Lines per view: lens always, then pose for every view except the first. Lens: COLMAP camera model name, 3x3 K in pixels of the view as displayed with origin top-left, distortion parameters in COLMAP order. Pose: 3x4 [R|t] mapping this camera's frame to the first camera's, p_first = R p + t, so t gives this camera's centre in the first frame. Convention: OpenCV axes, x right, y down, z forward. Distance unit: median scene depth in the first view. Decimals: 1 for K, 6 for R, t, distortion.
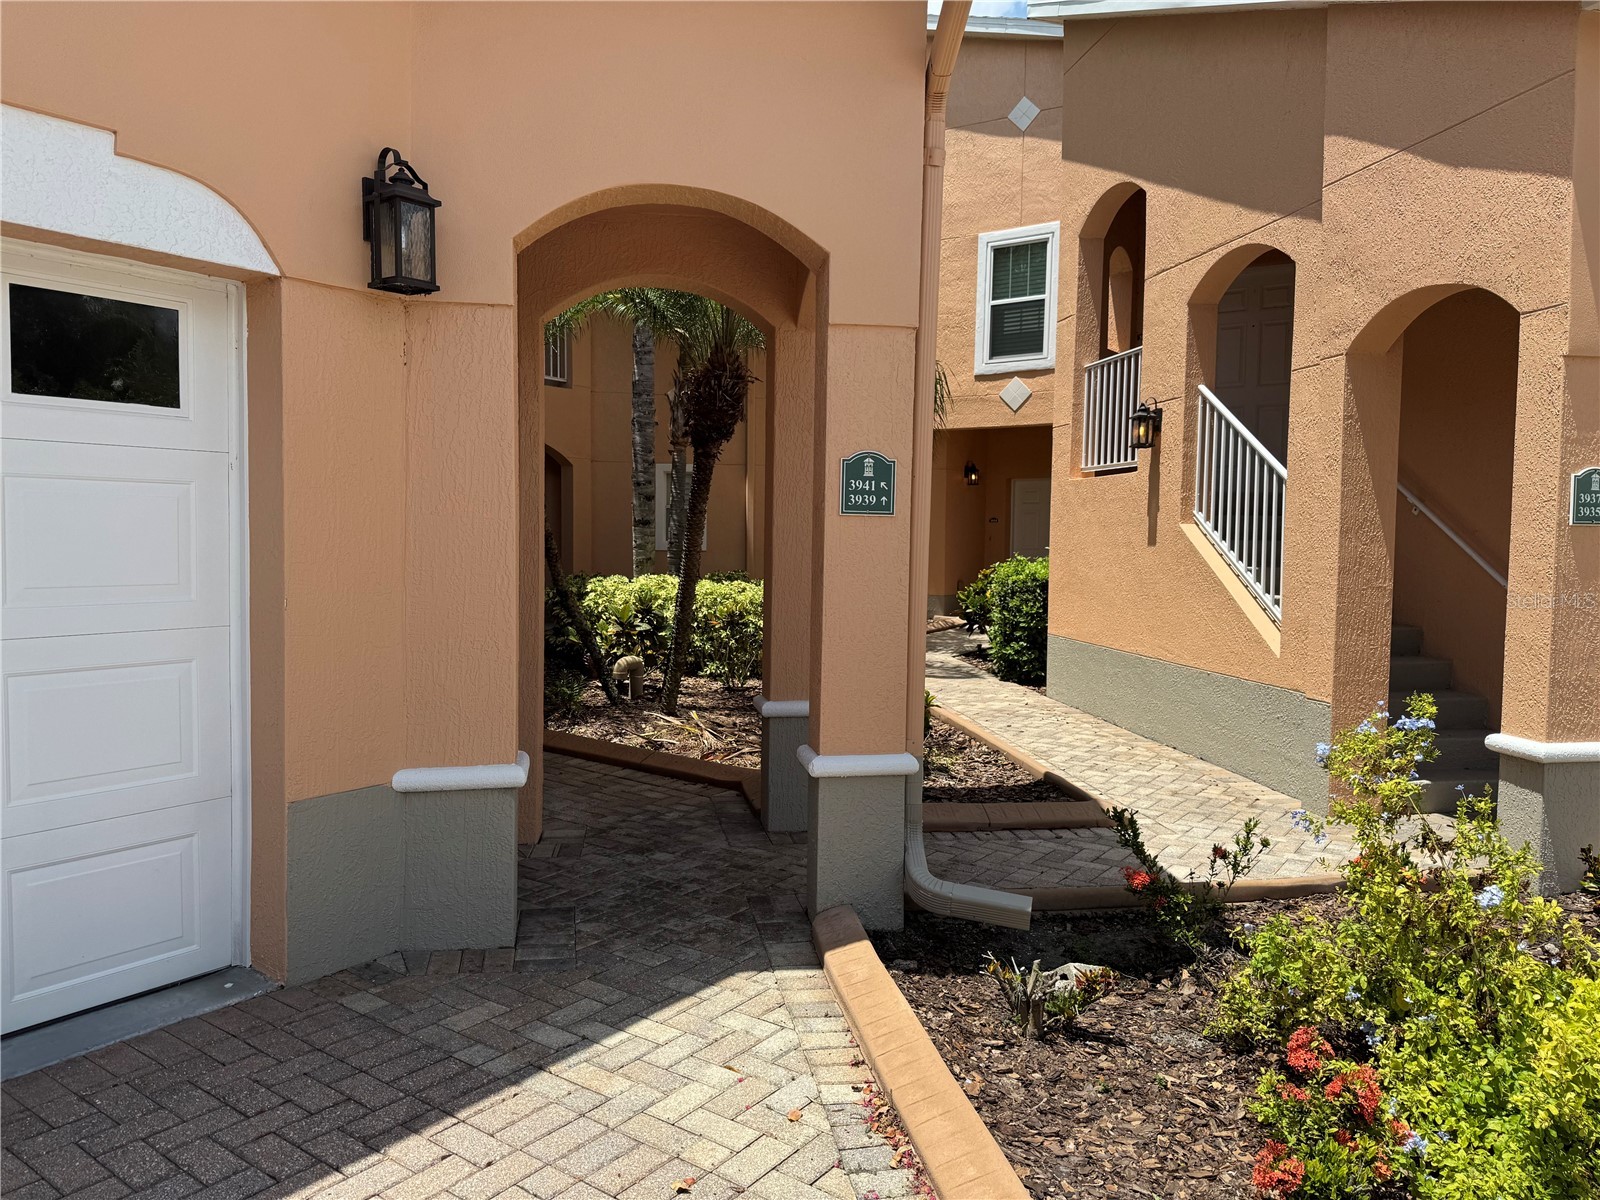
lens RADIAL K [[1129.0, 0, 809.4], [0, 1129.0, 595.6], [0, 0, 1]] dist [0.060803, -0.074628]
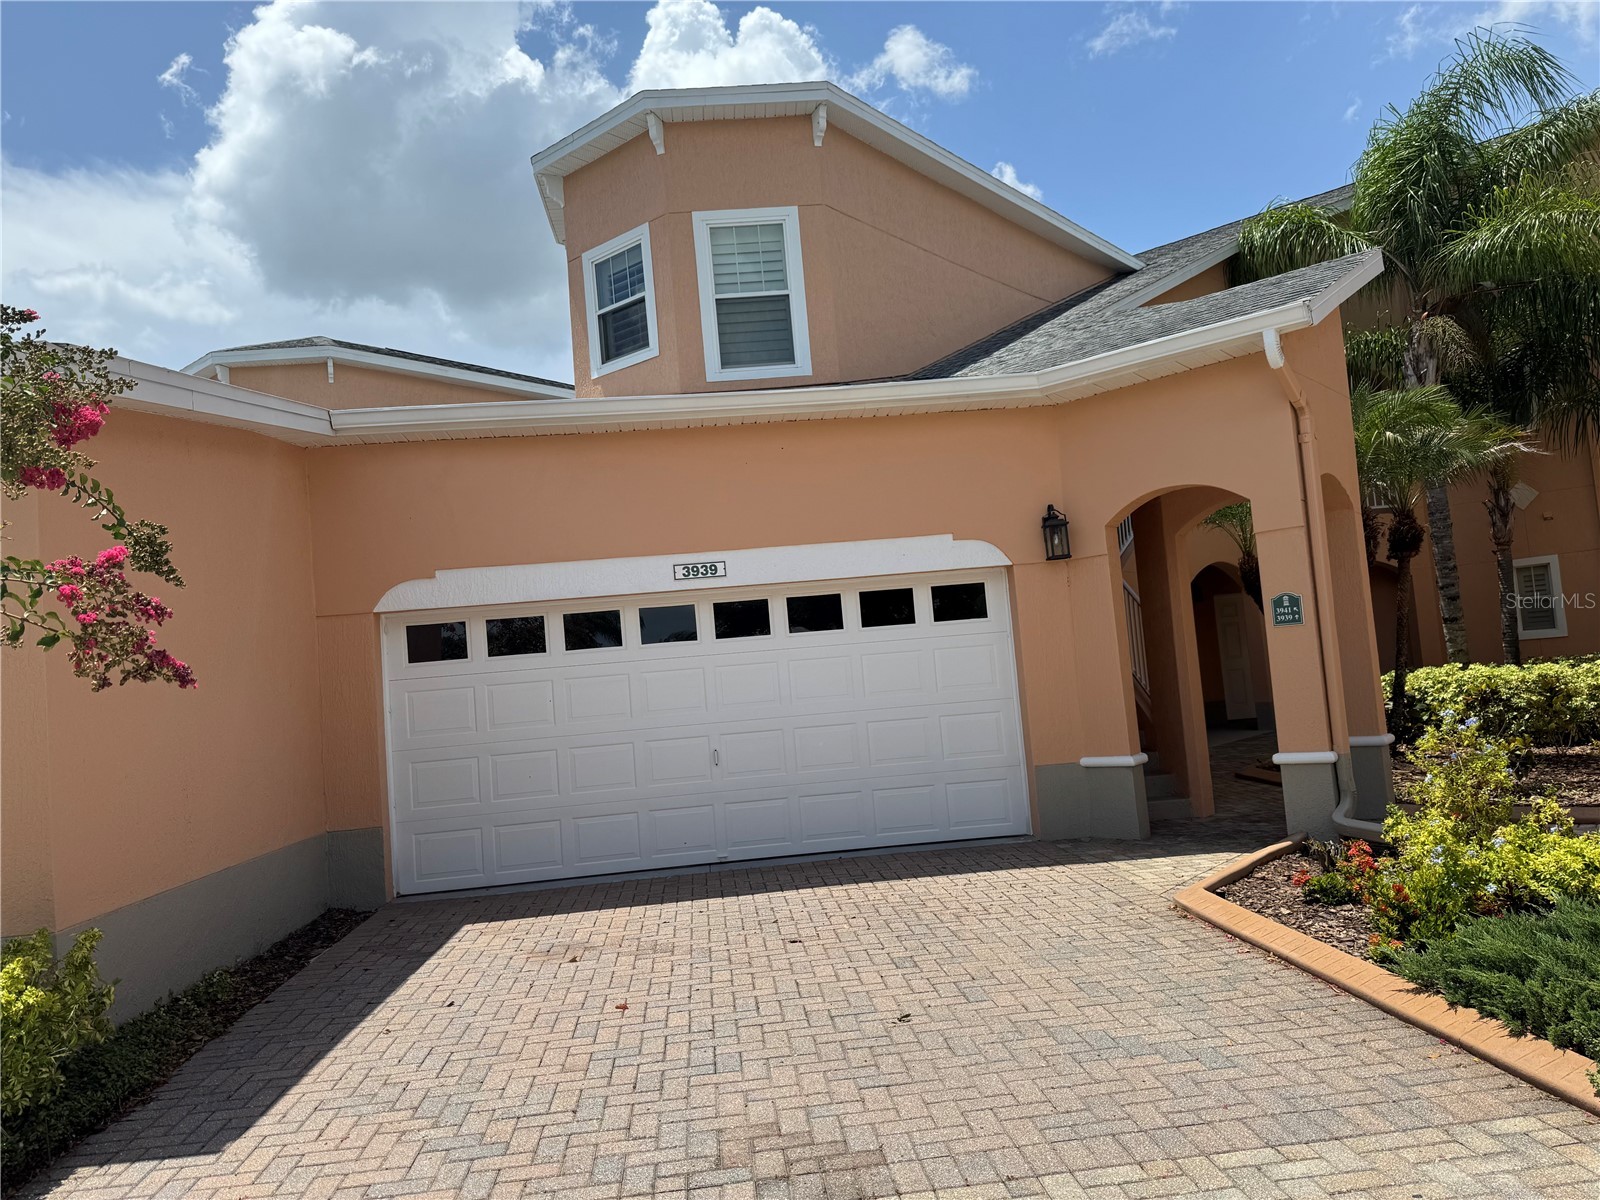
lens RADIAL K [[1129.0, 0, 809.4], [0, 1129.0, 595.6], [0, 0, 1]] dist [0.060803, -0.074628]
pose [[0.656267, -0.127101, -0.743746, 0.969687], [0.050190, 0.990880, -0.125048, 0.080447], [0.752858, 0.044736, 0.656661, -0.896465]]
